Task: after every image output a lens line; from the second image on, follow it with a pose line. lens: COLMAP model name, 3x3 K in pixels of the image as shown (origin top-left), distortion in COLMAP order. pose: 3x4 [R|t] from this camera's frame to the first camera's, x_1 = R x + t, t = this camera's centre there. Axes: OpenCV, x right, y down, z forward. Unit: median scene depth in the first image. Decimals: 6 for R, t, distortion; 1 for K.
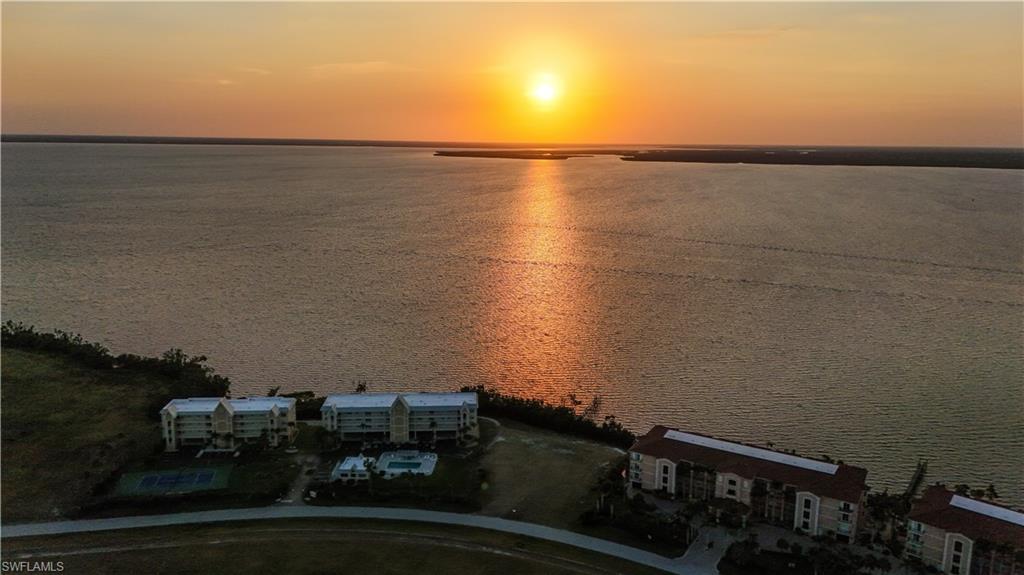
lens RADIAL K [[758.0, 0, 517.4], [0, 758.0, 285.1], [0, 0, 1]] dist [0.071138, -0.075926]
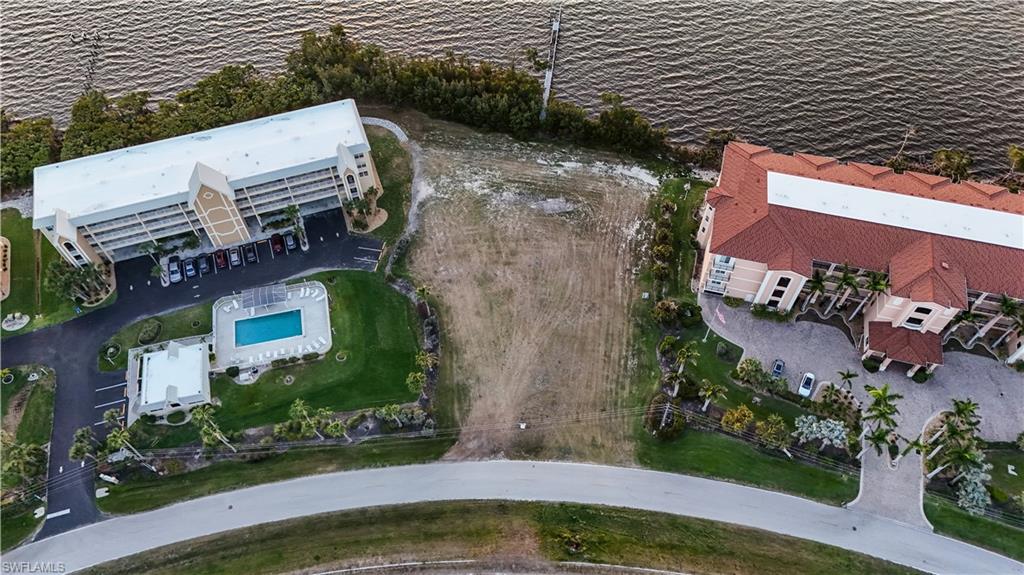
lens RADIAL K [[754.4, 0, 514.3], [0, 754.4, 297.5], [0, 0, 1]] dist [0.071089, -0.004724]
pose [[0.965637, -0.226479, 0.127488, -0.048031], [0.071731, 0.703728, 0.706839, -0.118298], [-0.249801, -0.673405, 0.695791, 0.589970]]
